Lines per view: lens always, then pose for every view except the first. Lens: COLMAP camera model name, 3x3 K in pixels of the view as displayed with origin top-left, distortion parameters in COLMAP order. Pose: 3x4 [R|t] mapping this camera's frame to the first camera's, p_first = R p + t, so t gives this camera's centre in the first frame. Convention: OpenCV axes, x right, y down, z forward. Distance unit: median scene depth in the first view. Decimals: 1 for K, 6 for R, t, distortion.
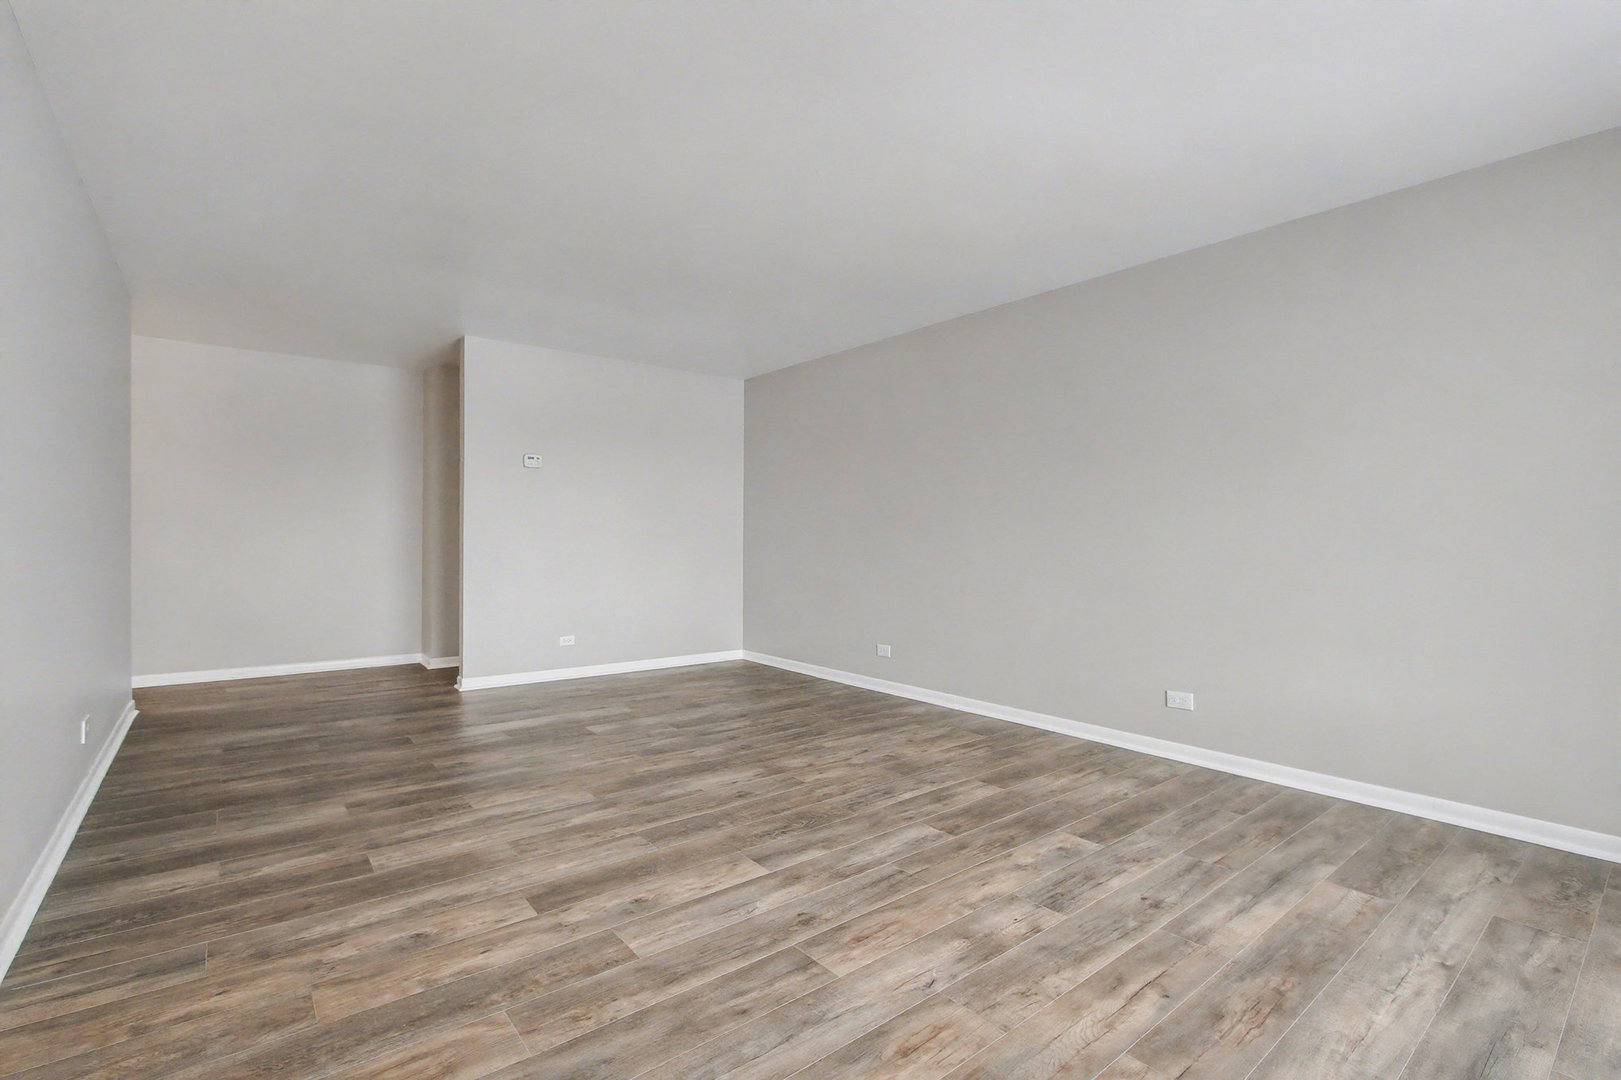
lens RADIAL K [[741.0, 0, 807.8], [0, 741.0, 536.7], [0, 0, 1]] dist [-0.023211, 0.005000]
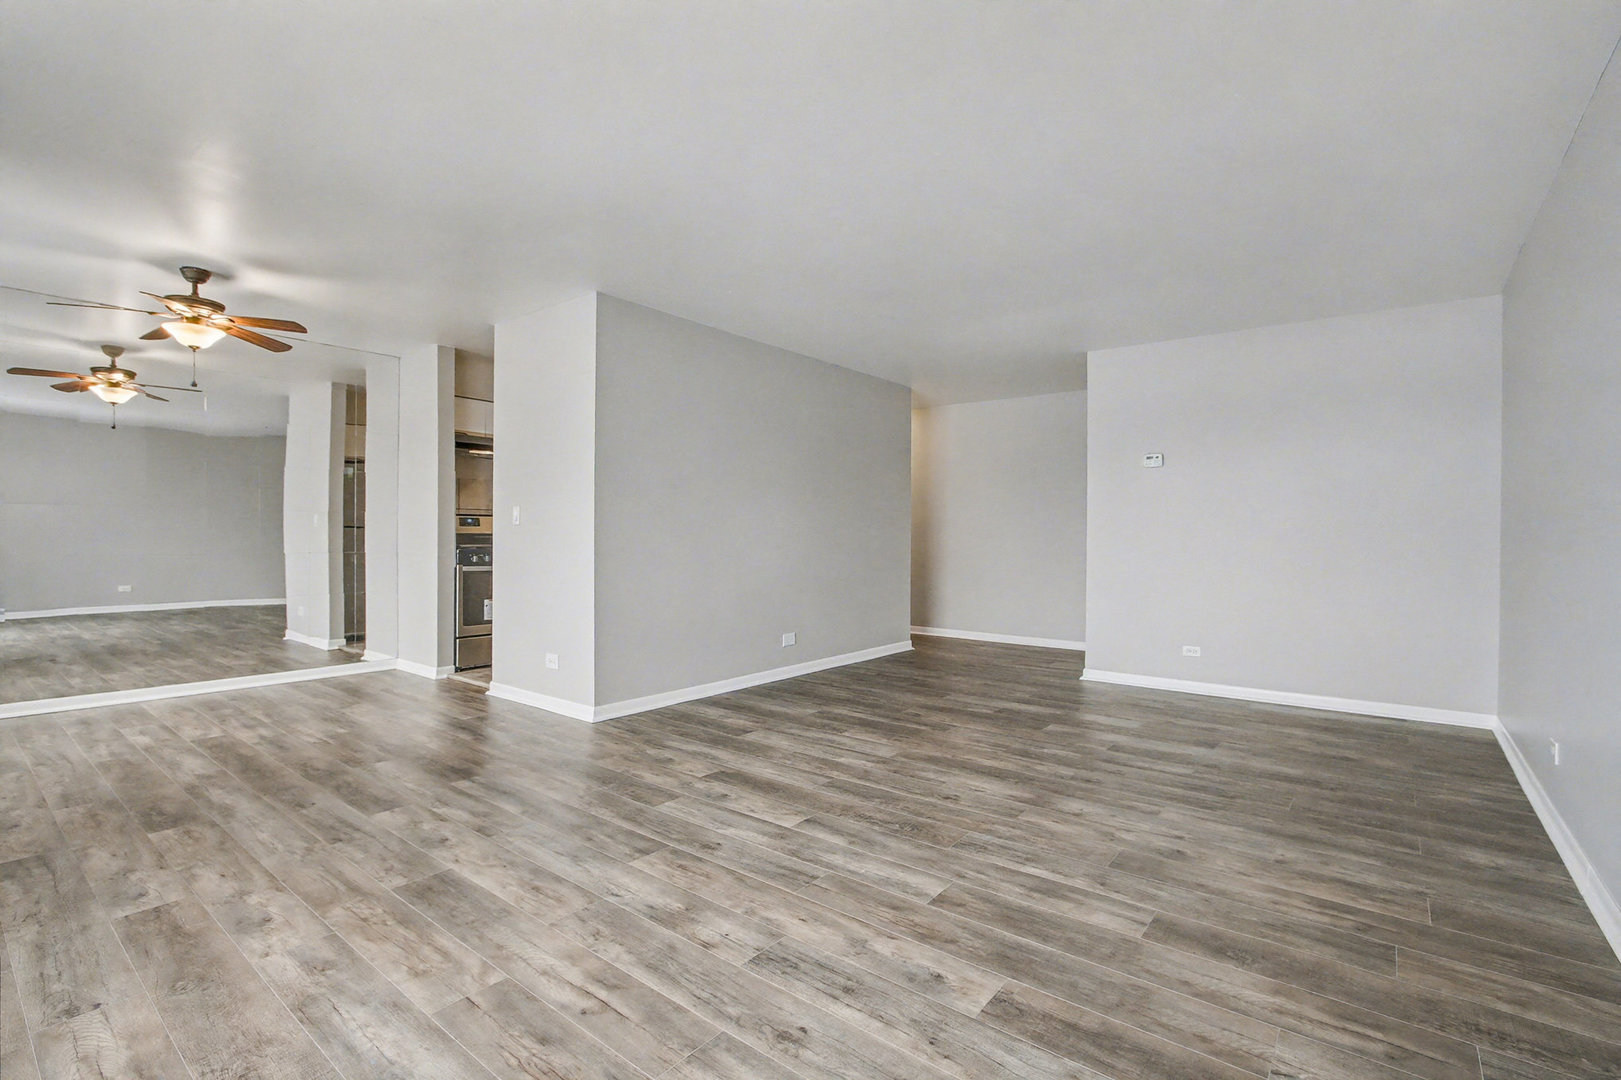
lens RADIAL K [[736.1, 0, 801.5], [0, 736.1, 541.5], [0, 0, 1]] dist [-0.016777, 0.000954]
pose [[0.214679, 0.003268, -0.976679, 0.981716], [-0.002716, 0.999993, 0.002749, 0.007310], [0.976681, 0.002062, 0.214686, 0.712134]]
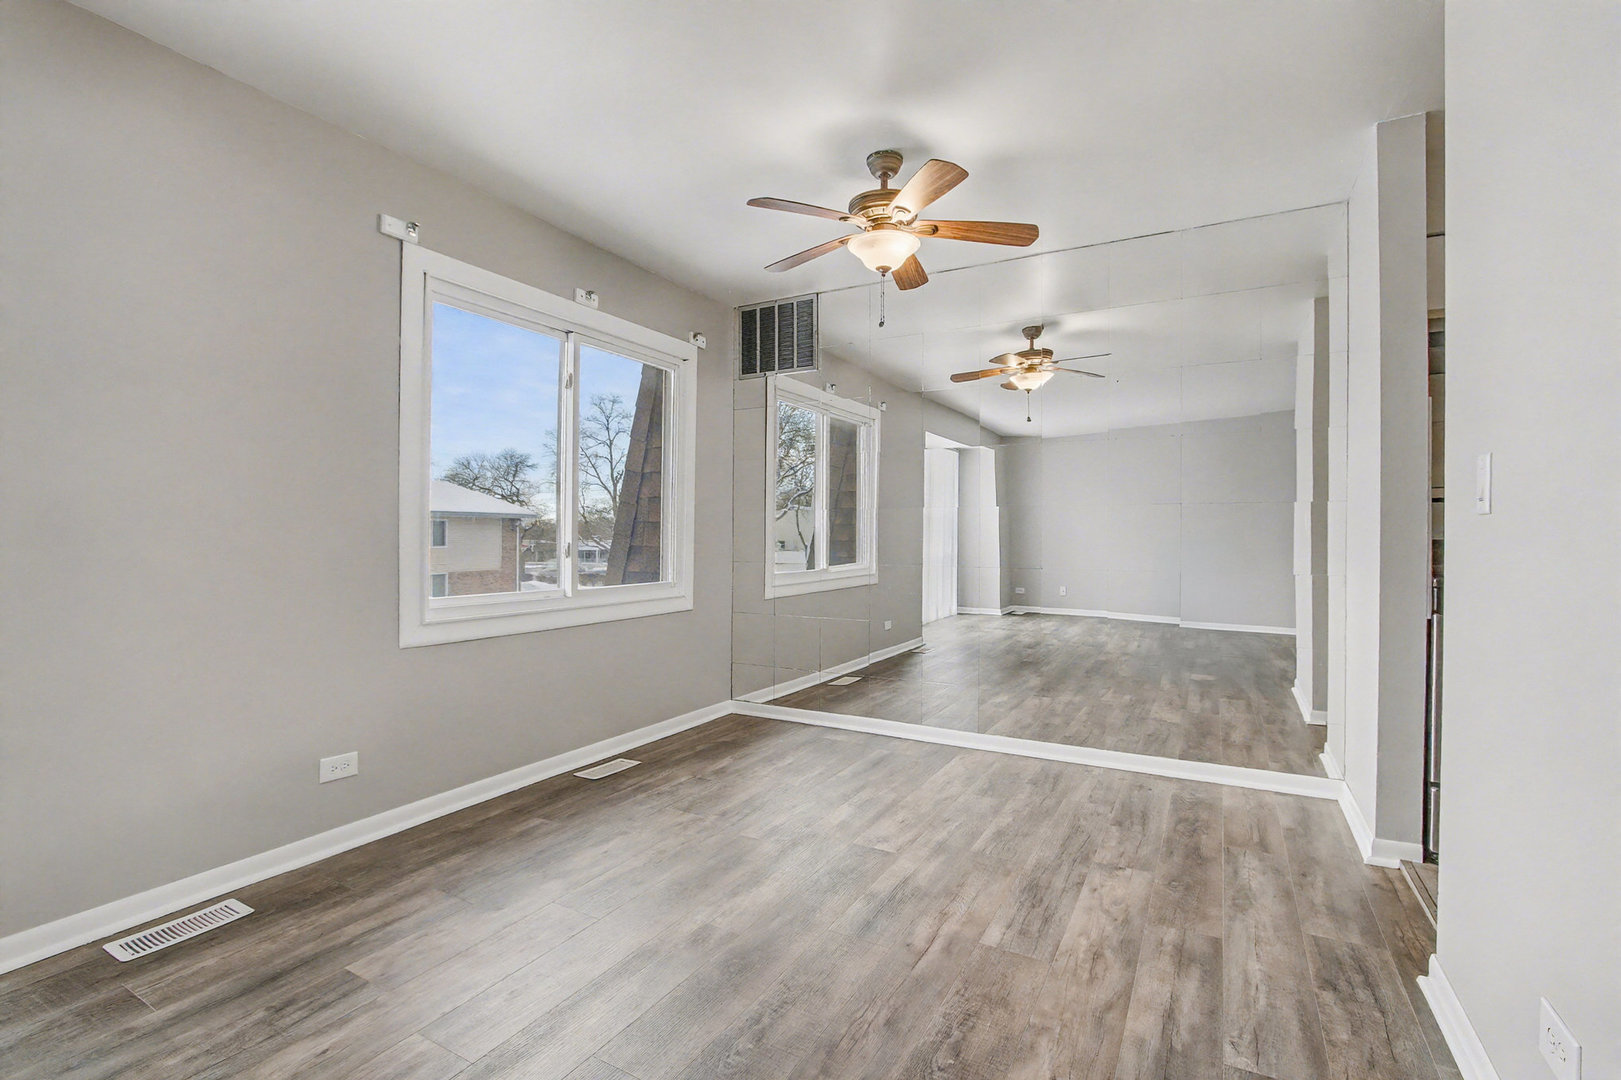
lens RADIAL K [[736.1, 0, 801.5], [0, 736.1, 541.5], [0, 0, 1]] dist [-0.016777, 0.000954]
pose [[-0.929851, -0.003734, -0.367916, -0.265022], [-0.006149, 0.999967, 0.005391, -0.004003], [0.367884, 0.007275, -0.929843, 0.738070]]
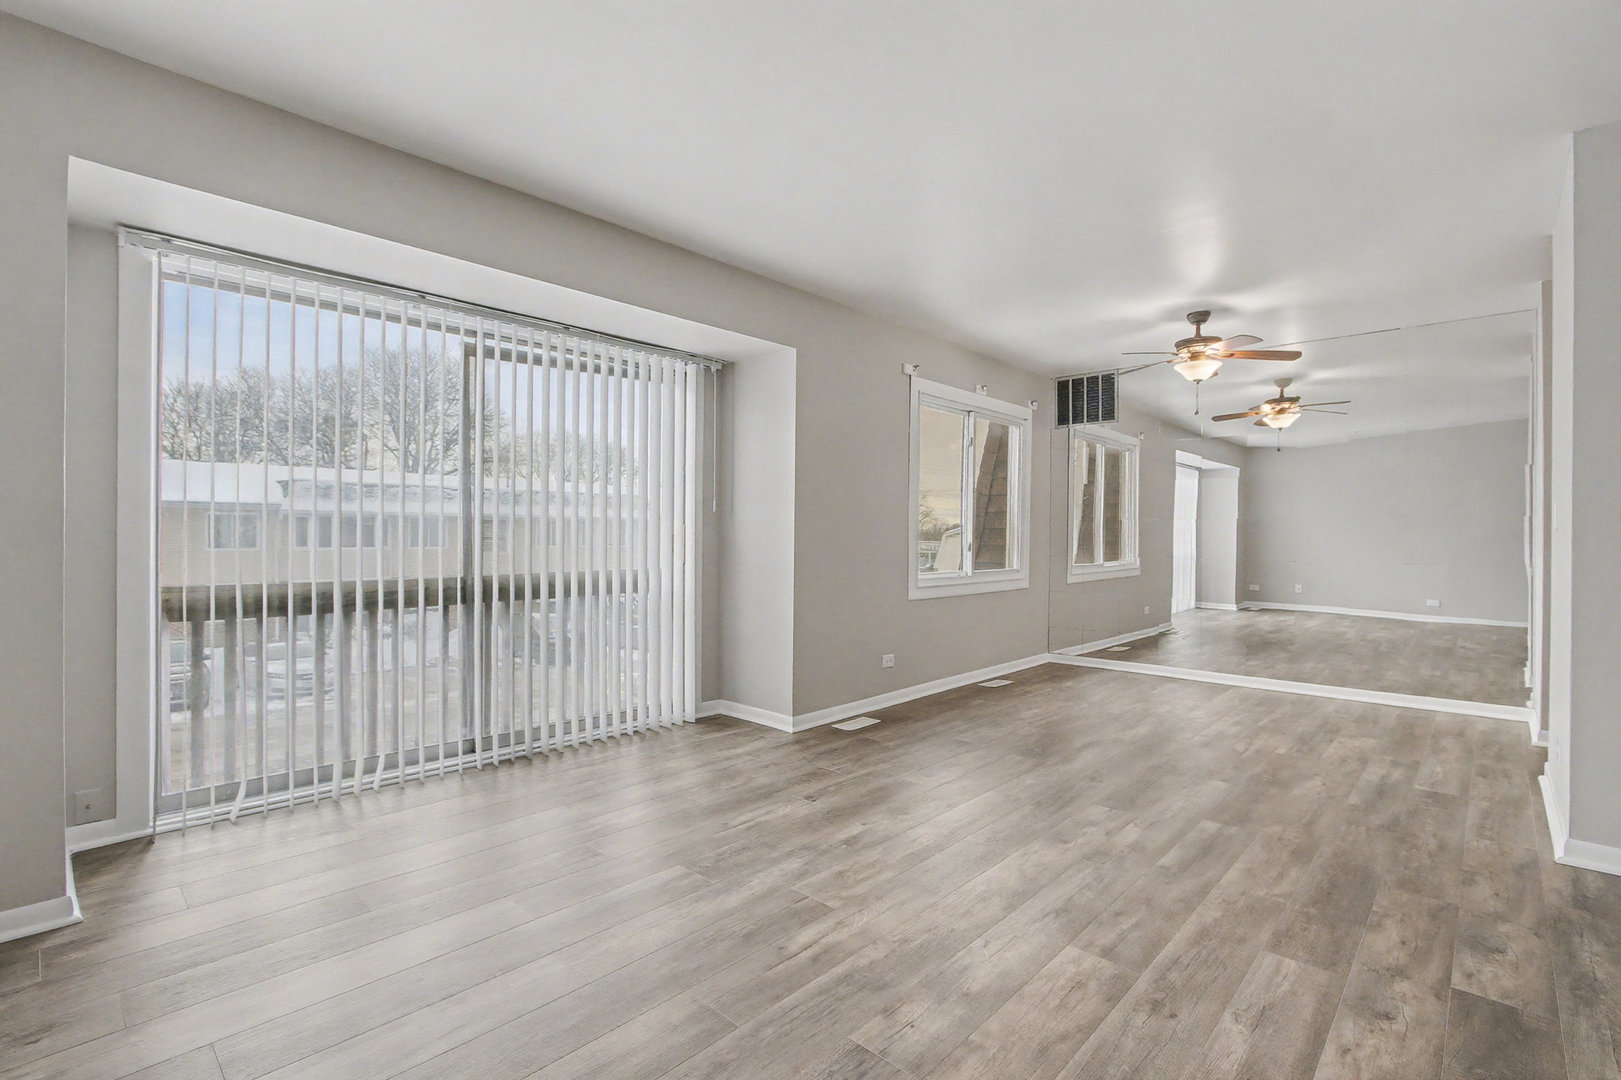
lens RADIAL K [[741.0, 0, 807.8], [0, 741.0, 536.7], [0, 0, 1]] dist [-0.023211, 0.005000]
pose [[-0.989948, -0.009416, -0.141121, 0.409844], [-0.009478, 0.999955, -0.000234, -0.003514], [0.141117, 0.001106, -0.989992, 1.413805]]
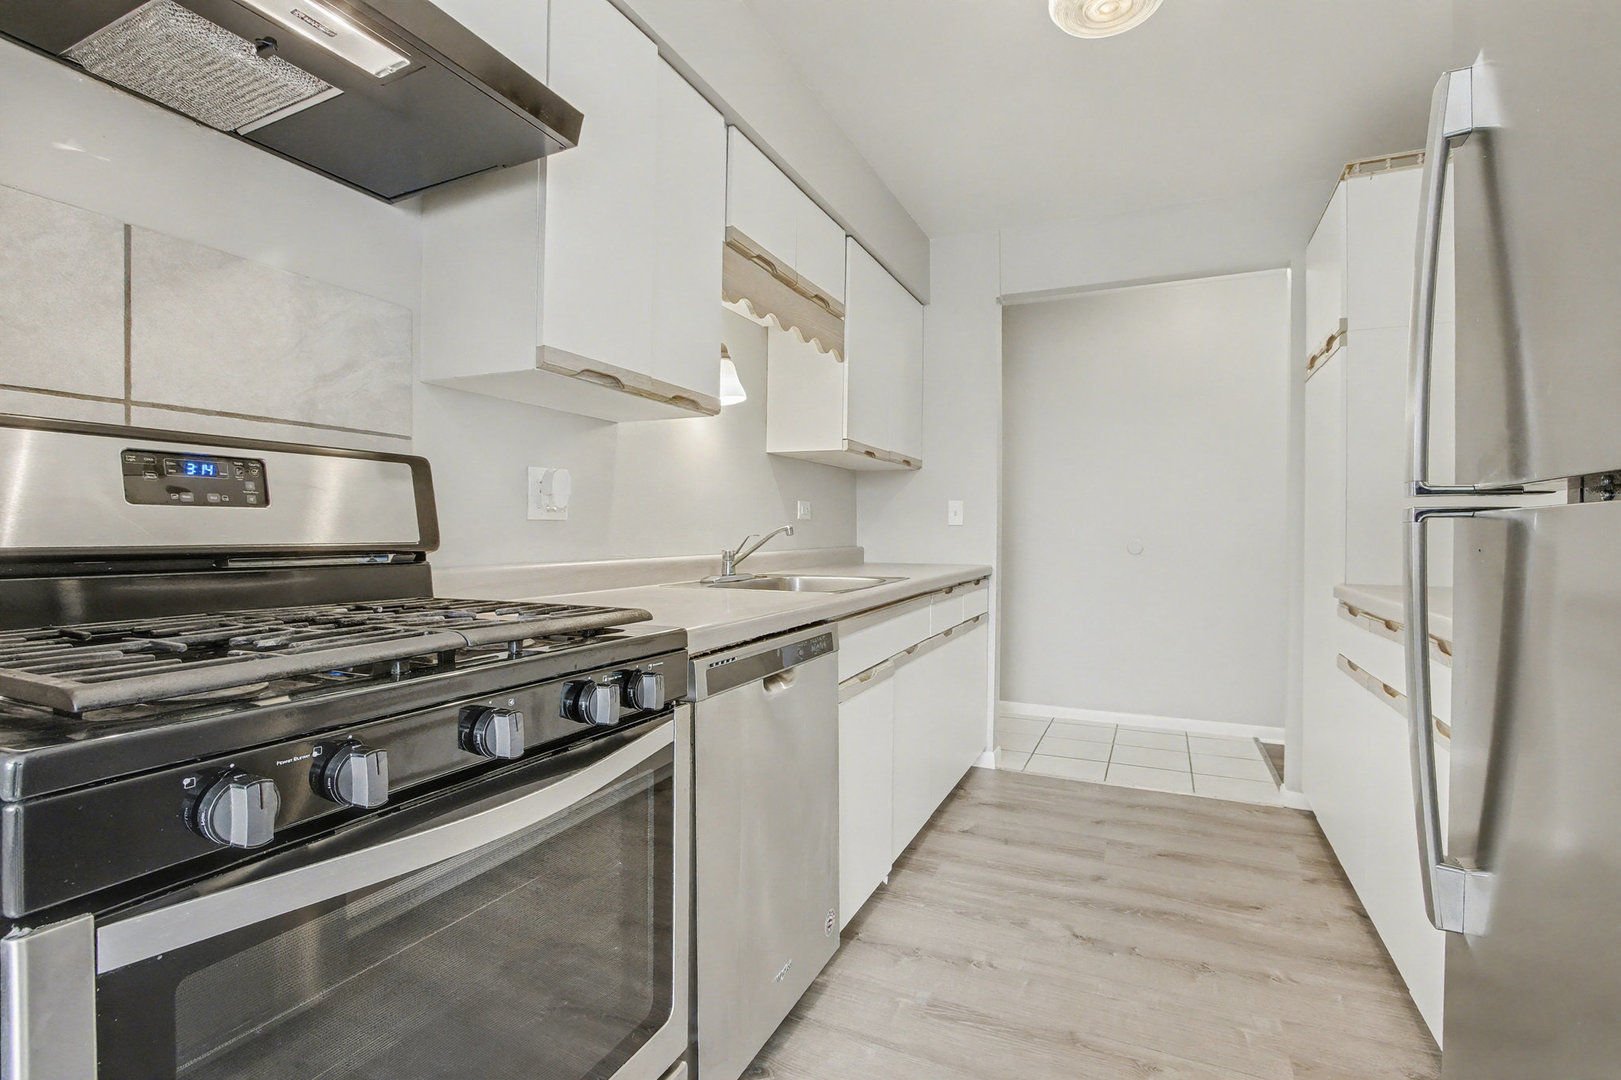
lens RADIAL K [[752.6, 0, 815.4], [0, 752.6, 541.8], [0, 0, 1]] dist [-0.032863, 0.000261]
pose [[0.449459, 0.008726, -0.893258, -1.087583], [-0.001032, 0.999957, 0.009249, -0.014582], [0.893300, -0.003236, 0.449448, 0.285459]]
